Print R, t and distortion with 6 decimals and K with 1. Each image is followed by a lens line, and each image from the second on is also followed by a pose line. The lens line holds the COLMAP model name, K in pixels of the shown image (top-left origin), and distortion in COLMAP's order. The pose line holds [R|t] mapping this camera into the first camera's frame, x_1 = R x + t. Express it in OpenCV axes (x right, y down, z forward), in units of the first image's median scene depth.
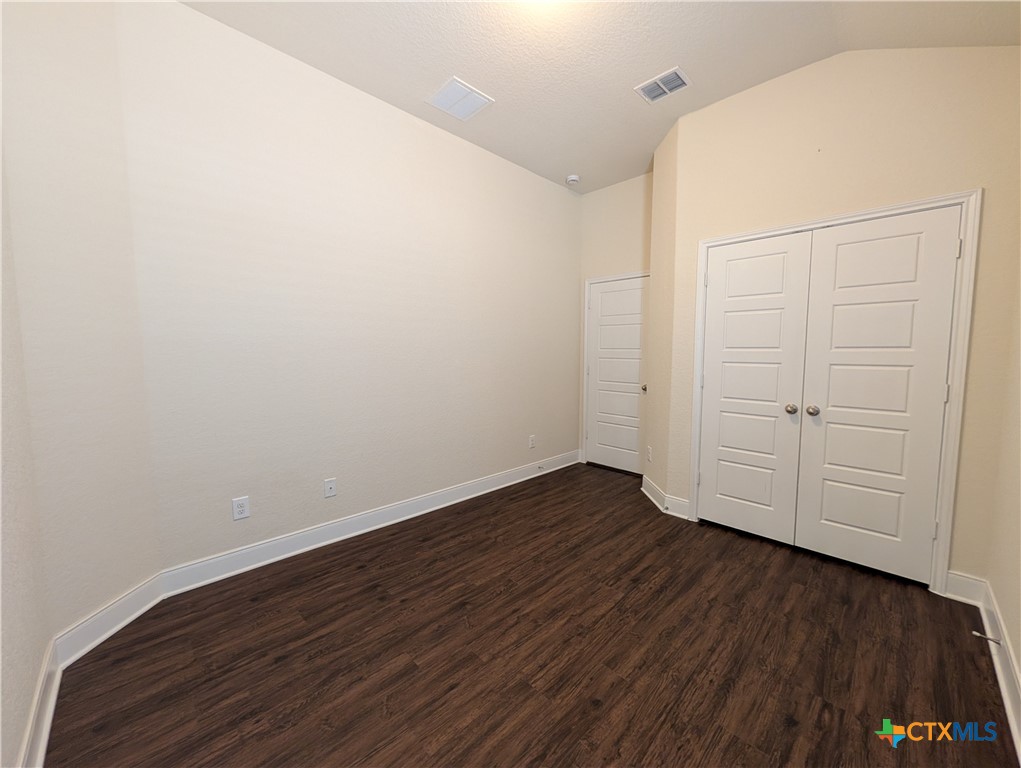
lens RADIAL K [[392.9, 0, 512.0], [0, 392.9, 382.9], [0, 0, 1]] dist [0.000394, 0.000355]
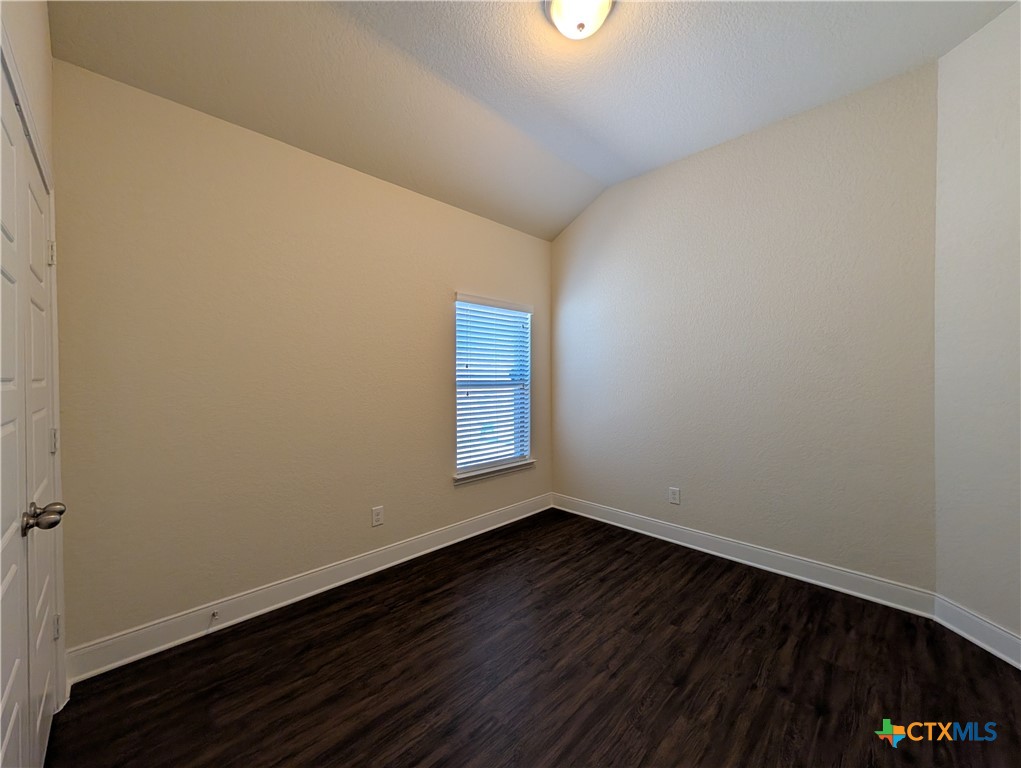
lens RADIAL K [[392.9, 0, 509.6], [0, 392.9, 386.0], [0, 0, 1]] dist [0.000394, 0.000355]
pose [[-0.999997, -0.000155, 0.002540, 0.238324], [0.000102, 0.994890, 0.100965, -0.158515], [-0.002543, 0.100965, -0.994887, 1.794364]]
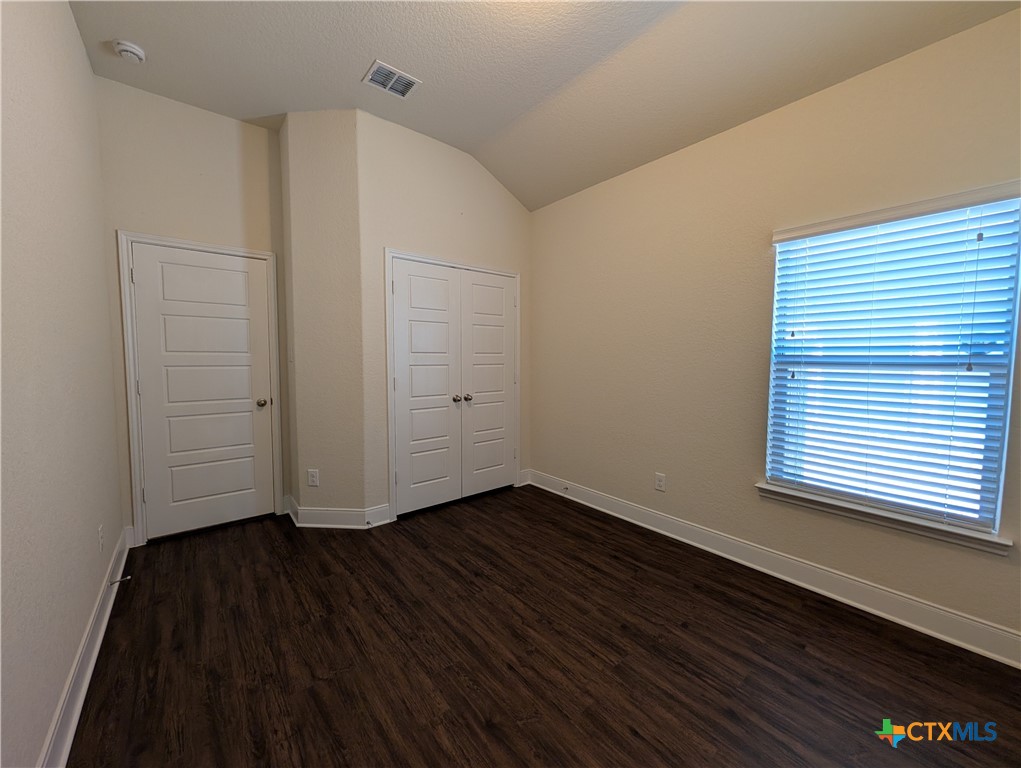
lens RADIAL K [[392.9, 0, 512.6], [0, 392.9, 382.1], [0, 0, 1]] dist [0.000394, 0.000355]
pose [[0.093443, -0.070477, 0.993127, -0.767317], [0.079338, 0.994847, 0.063134, -0.074943], [-0.992458, 0.072893, 0.098553, 0.859247]]
